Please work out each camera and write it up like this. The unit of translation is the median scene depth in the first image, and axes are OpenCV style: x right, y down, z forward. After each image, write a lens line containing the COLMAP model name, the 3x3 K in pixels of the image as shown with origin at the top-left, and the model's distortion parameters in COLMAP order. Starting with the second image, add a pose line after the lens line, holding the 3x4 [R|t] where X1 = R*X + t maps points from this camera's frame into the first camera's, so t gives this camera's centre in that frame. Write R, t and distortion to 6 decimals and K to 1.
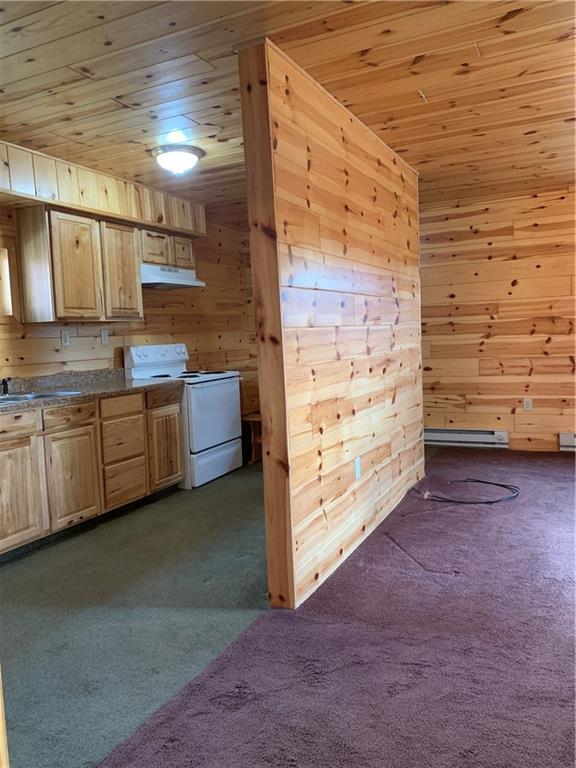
lens RADIAL K [[582.6, 0, 285.0], [0, 582.6, 383.8], [0, 0, 1]] dist [0.006039, -0.002998]
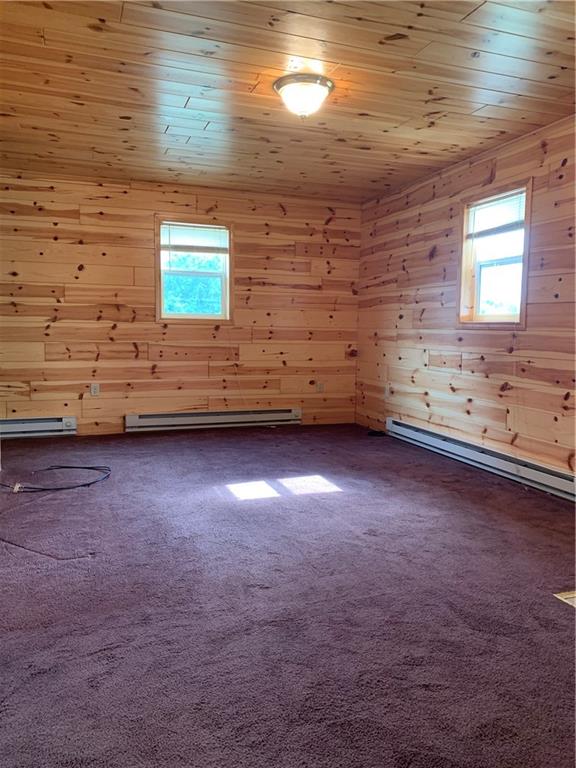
lens RADIAL K [[582.6, 0, 286.0], [0, 582.6, 381.5], [0, 0, 1]] dist [0.006039, -0.002998]
pose [[0.692188, -0.015454, 0.721552, -0.098595], [0.016280, 0.999851, 0.005797, 0.024603], [-0.721534, 0.007734, 0.692336, 0.065421]]
